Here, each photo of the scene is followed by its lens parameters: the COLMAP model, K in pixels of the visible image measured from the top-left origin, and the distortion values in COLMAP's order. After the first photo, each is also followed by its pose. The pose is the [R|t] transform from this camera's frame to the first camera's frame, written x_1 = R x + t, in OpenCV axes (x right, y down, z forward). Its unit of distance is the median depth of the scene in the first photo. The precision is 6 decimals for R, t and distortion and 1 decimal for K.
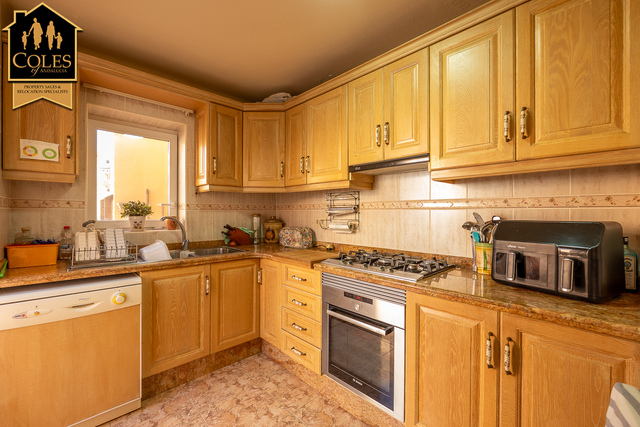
lens RADIAL K [[266.9, 0, 321.1], [0, 266.9, 214.3], [0, 0, 1]] dist [-0.008754, -0.000381]
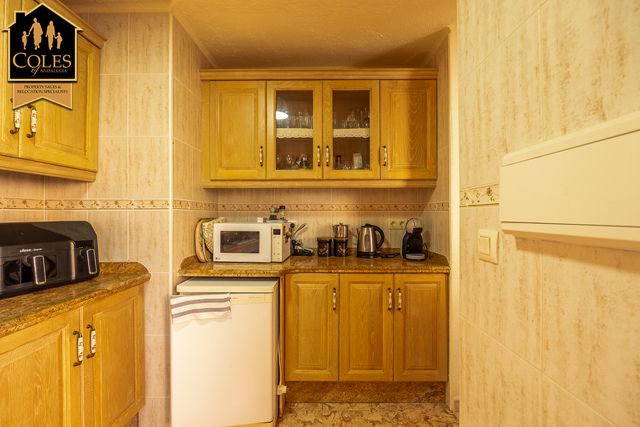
lens RADIAL K [[266.9, 0, 317.1], [0, 266.9, 213.7], [0, 0, 1]] dist [-0.008754, -0.000381]
pose [[-0.716241, 0.000890, 0.697852, -0.673052], [0.013883, 0.999819, 0.012974, -0.005293], [-0.697715, 0.018981, -0.716124, 0.973307]]
